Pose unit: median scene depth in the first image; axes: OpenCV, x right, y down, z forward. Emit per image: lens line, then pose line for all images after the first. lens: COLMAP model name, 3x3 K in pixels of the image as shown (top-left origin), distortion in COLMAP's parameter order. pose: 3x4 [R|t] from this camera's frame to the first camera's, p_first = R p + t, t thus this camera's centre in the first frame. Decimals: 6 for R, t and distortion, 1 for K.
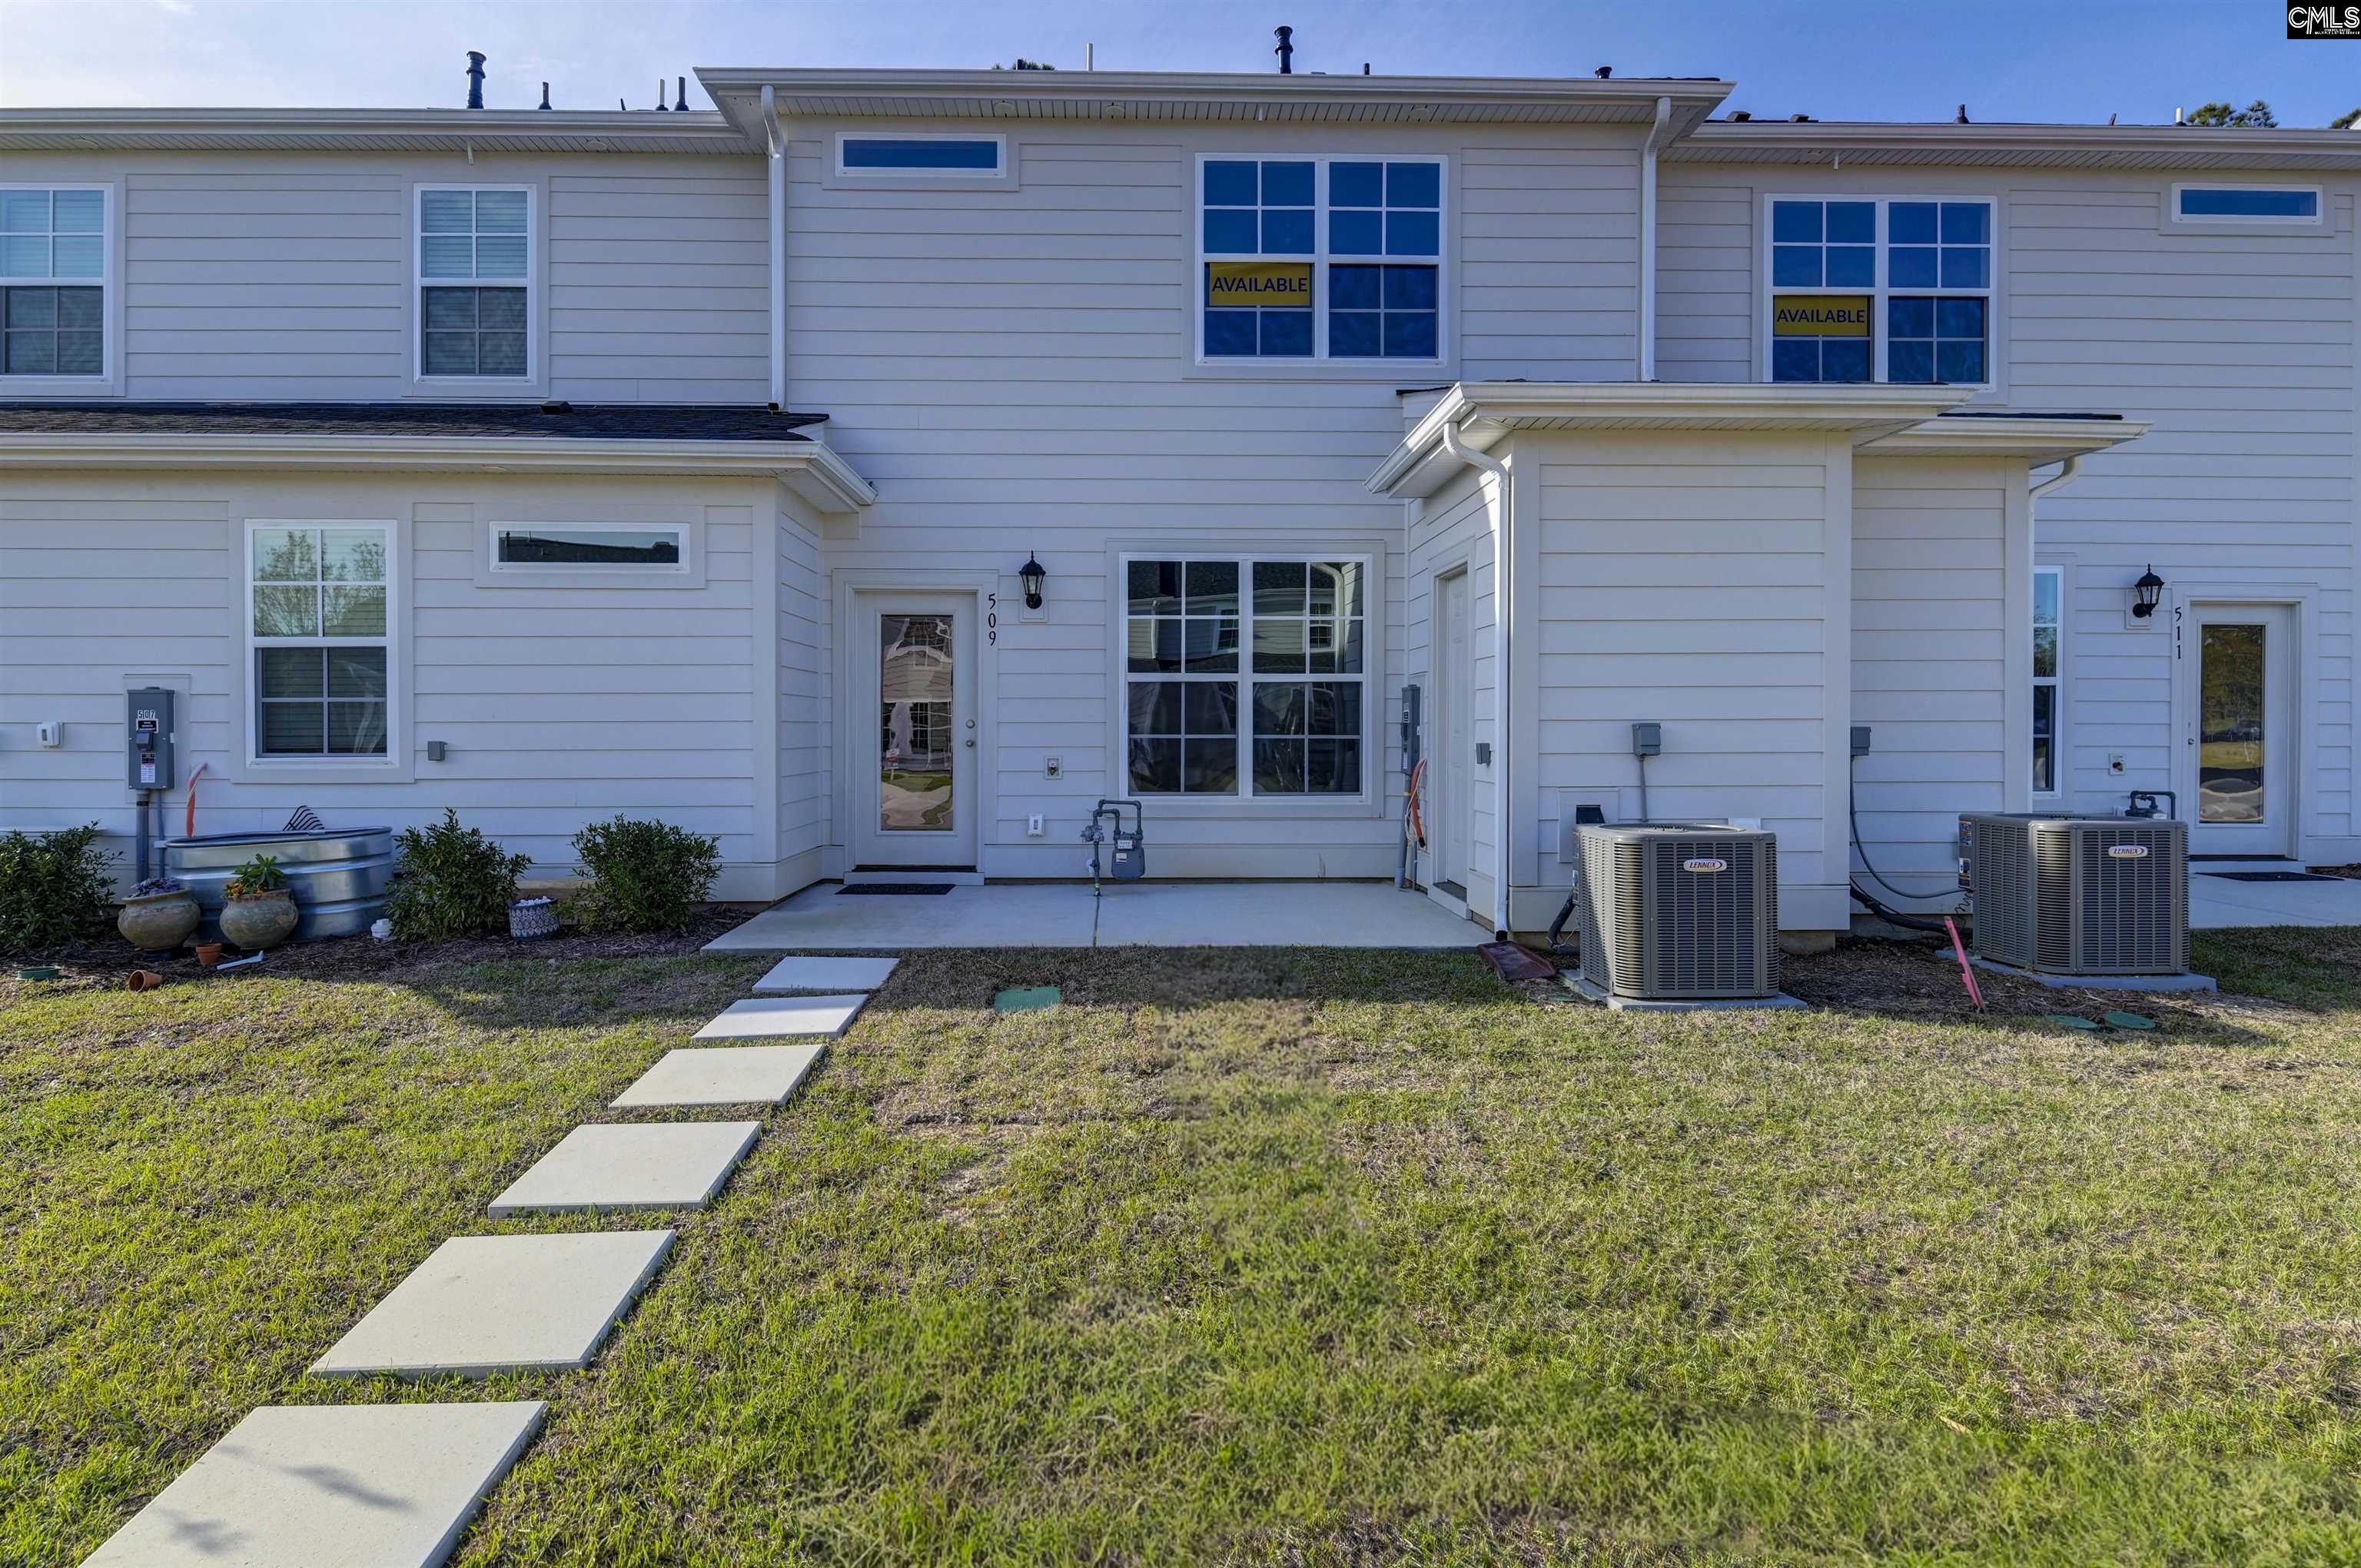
lens RADIAL K [[1242.5, 0, 1185.8], [0, 1242.5, 710.0], [0, 0, 1]] dist [-0.005016, -0.000398]
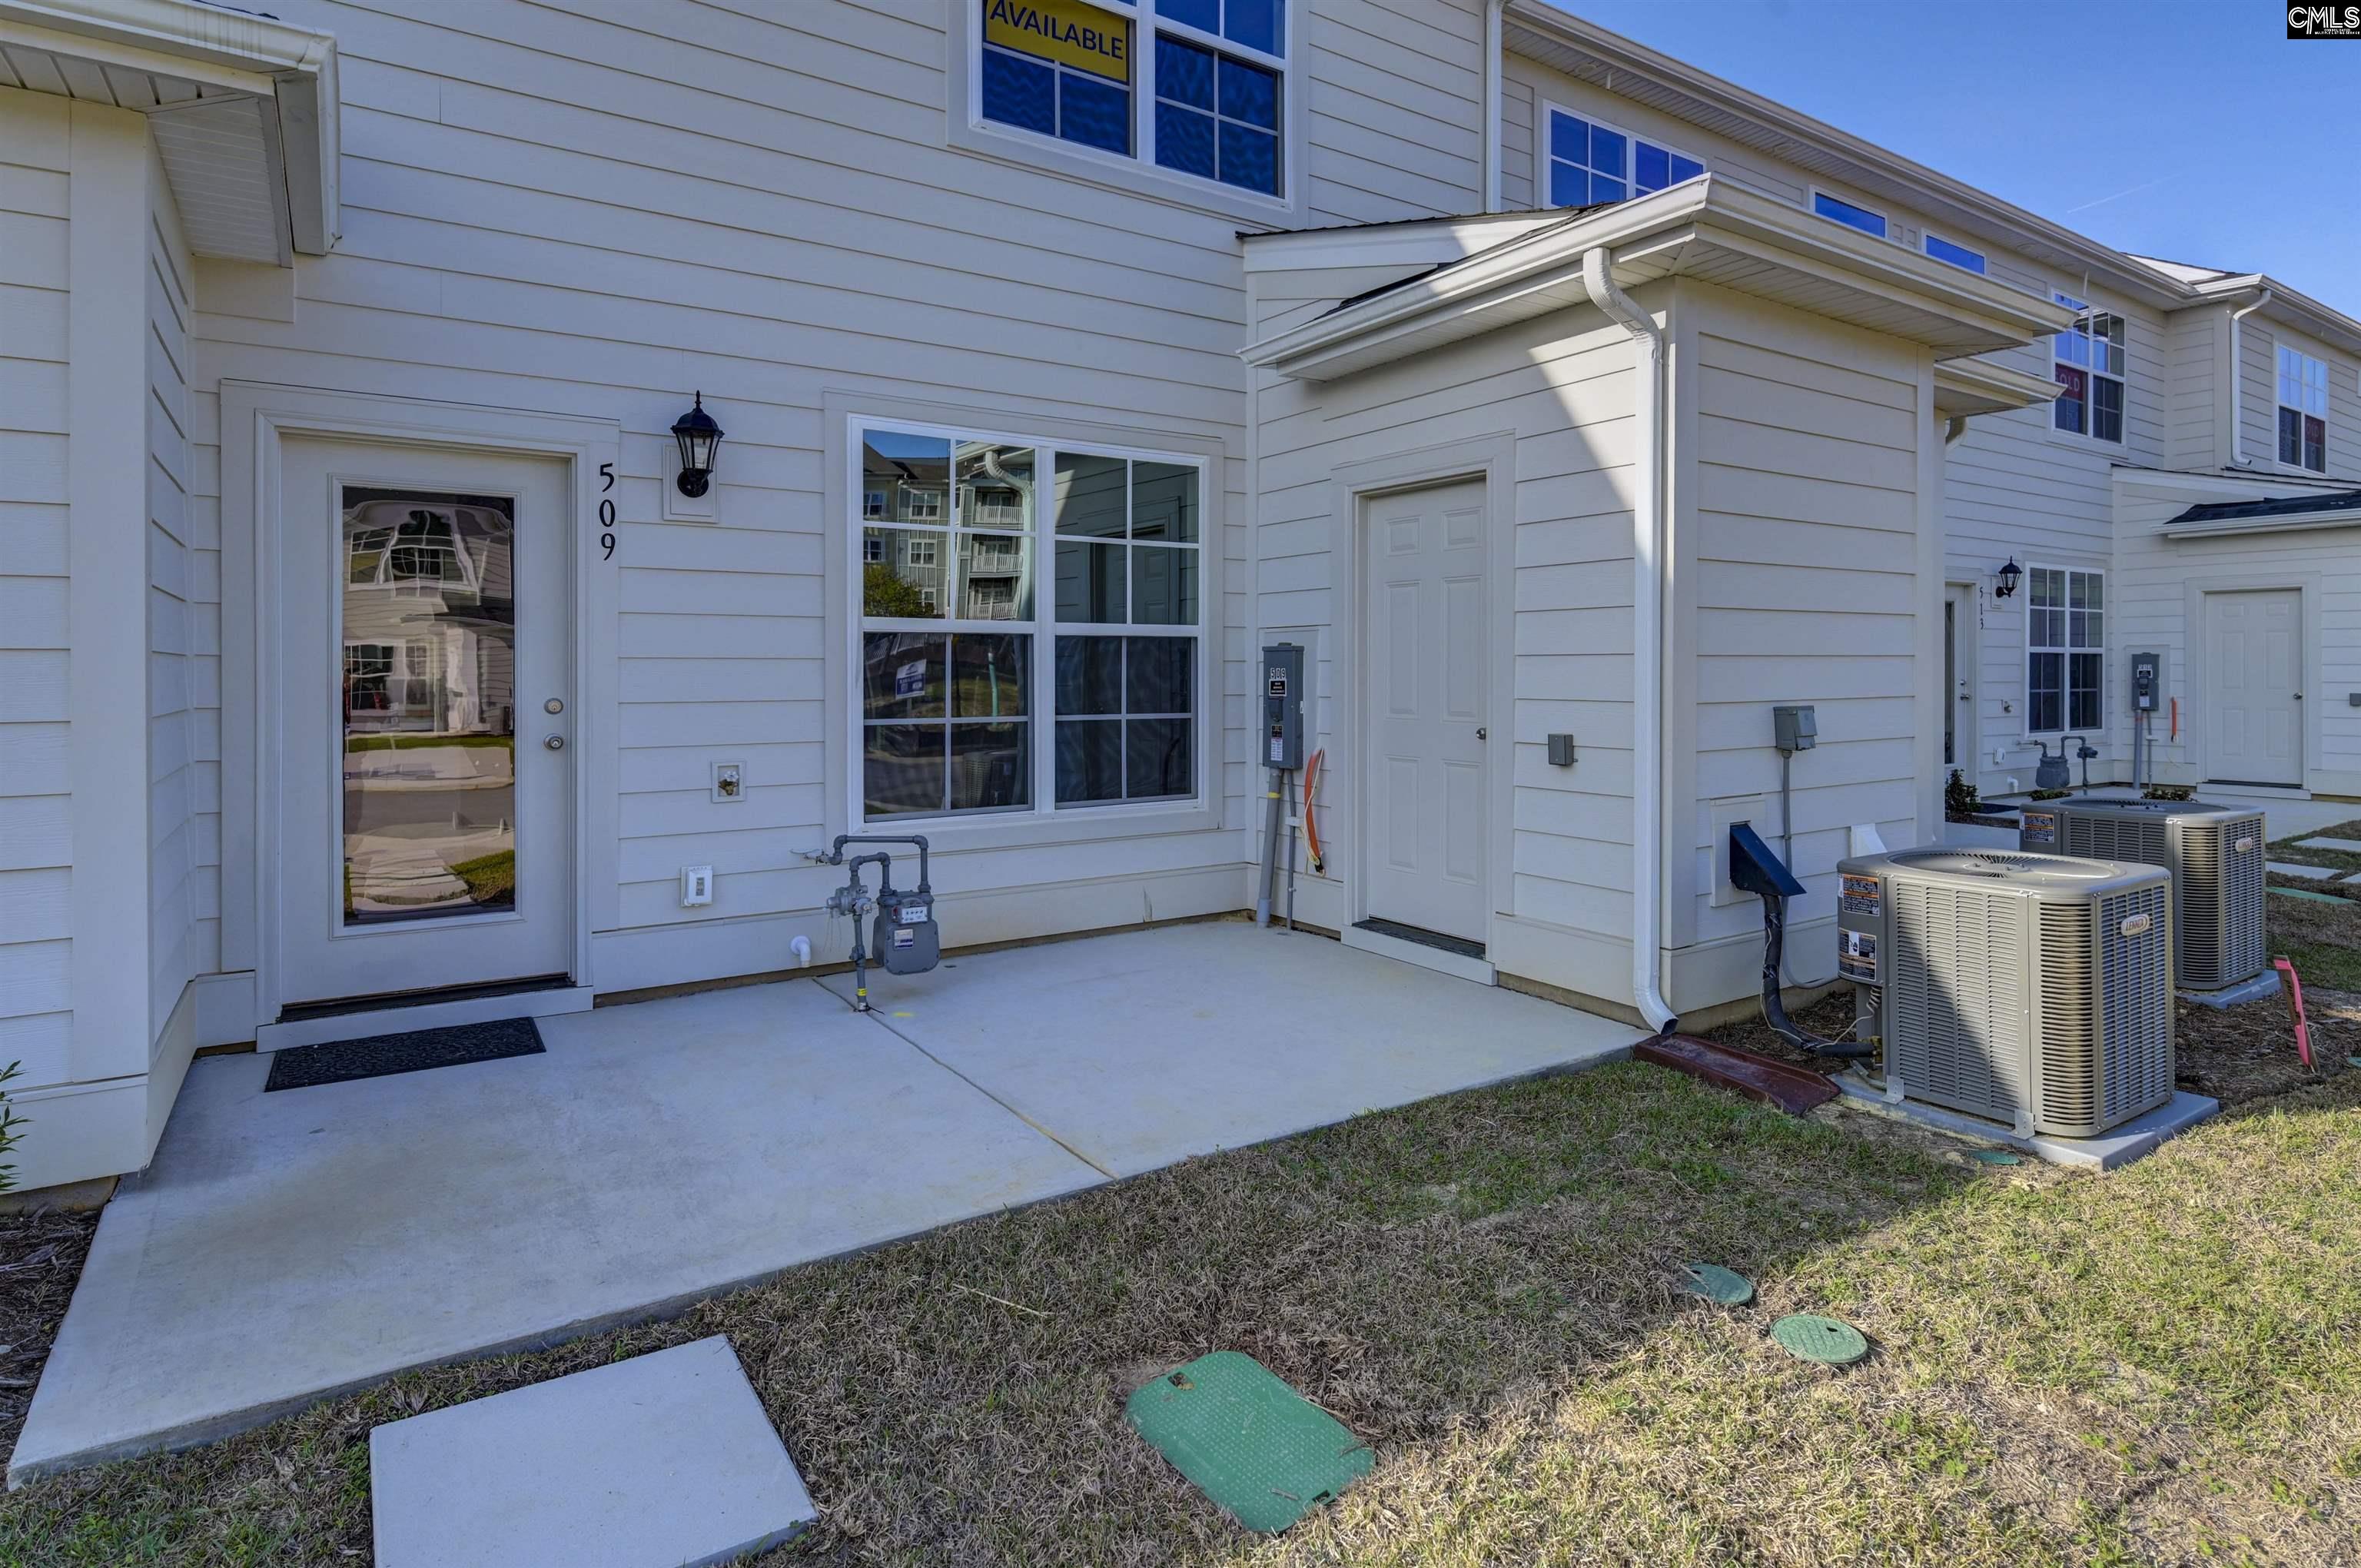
lens RADIAL K [[1181.1, 0, 1182.0], [0, 1181.1, 662.5], [0, 0, 1]] dist [0.007119, 0.000237]
pose [[0.838701, 0.000933, 0.544592, -0.227900], [-0.005241, 0.999966, 0.006359, -0.012271], [-0.544567, -0.008187, 0.838677, 0.439612]]
